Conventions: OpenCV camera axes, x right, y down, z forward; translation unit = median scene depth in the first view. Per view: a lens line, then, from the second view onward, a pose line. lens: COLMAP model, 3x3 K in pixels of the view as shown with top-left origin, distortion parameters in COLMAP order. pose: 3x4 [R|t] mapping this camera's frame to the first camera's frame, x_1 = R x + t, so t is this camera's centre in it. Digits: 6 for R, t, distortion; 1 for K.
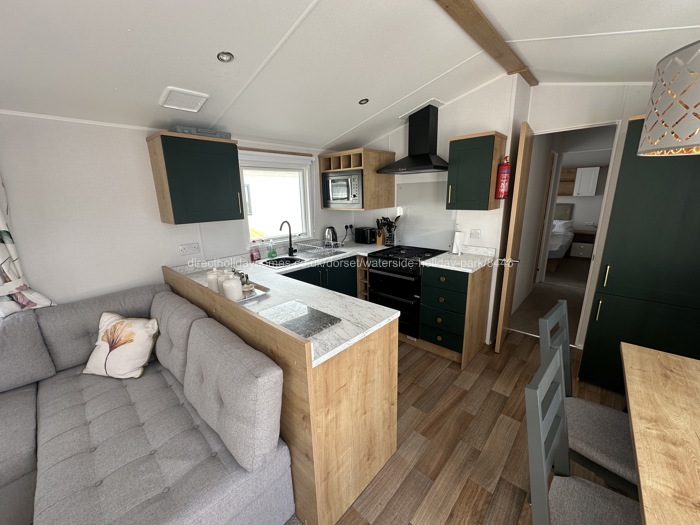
lens RADIAL K [[278.4, 0, 350.0], [0, 278.4, 262.5], [0, 0, 1]] dist [-0.002549, 0.000043]
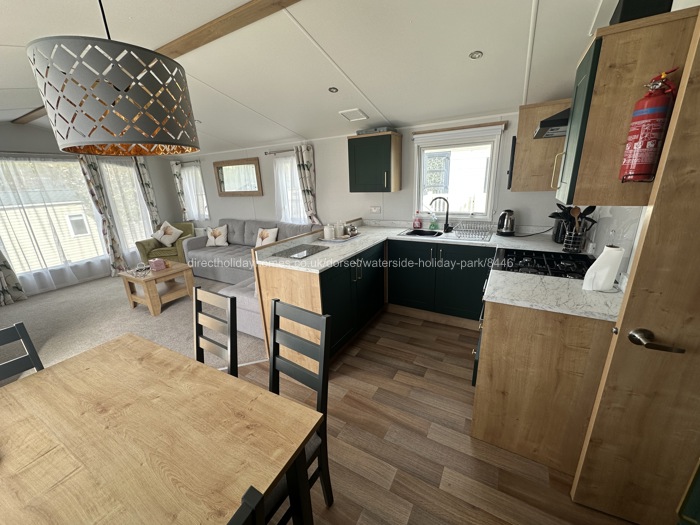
lens RADIAL K [[278.4, 0, 350.0], [0, 278.4, 262.5], [0, 0, 1]] dist [-0.002549, 0.000043]
pose [[0.222555, 0.296414, -0.928767, 1.023783], [-0.200652, 0.946191, 0.253894, -0.156171], [0.954048, 0.129854, 0.270056, 0.575499]]
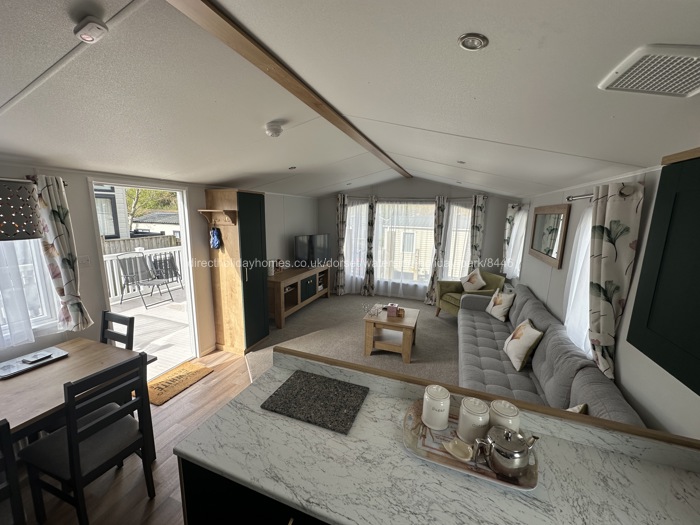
lens RADIAL K [[278.4, 0, 350.0], [0, 278.4, 262.5], [0, 0, 1]] dist [-0.002549, 0.000043]
pose [[-0.925416, 0.070532, -0.372331, 0.001586], [-0.092234, 0.911058, 0.401828, -0.398624], [0.367557, 0.406200, -0.836602, 1.125930]]
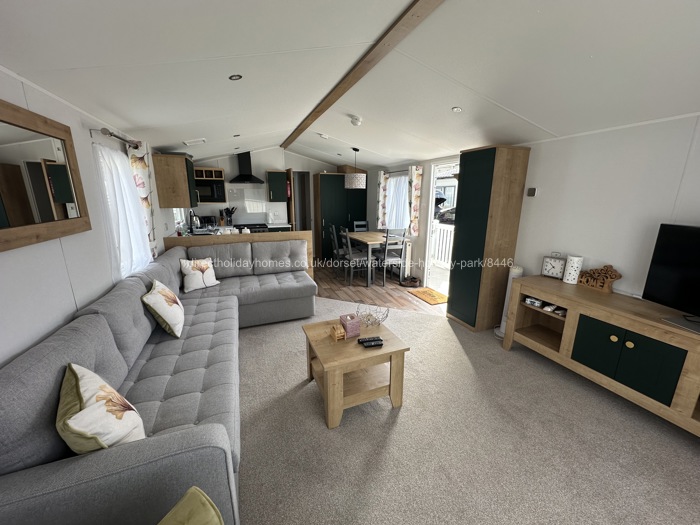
lens RADIAL K [[278.4, 0, 350.0], [0, 278.4, 262.5], [0, 0, 1]] dist [-0.002549, 0.000043]
pose [[0.434305, -0.191929, 0.880081, -1.737798], [0.210160, 0.971662, 0.108191, 0.208781], [-0.875906, 0.137970, 0.462334, -0.629826]]
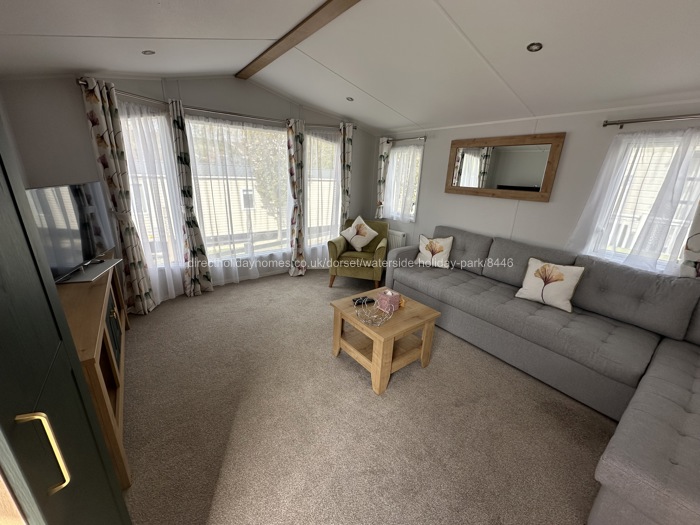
lens RADIAL K [[277.6, 0, 350.0], [0, 277.6, 262.5], [0, 0, 1]] dist [-0.001092, -0.000261]
pose [[-0.183409, 0.321575, -0.928951, 0.082083], [-0.272238, 0.891406, 0.362328, 0.074045], [0.944589, 0.319350, -0.075947, -0.213283]]
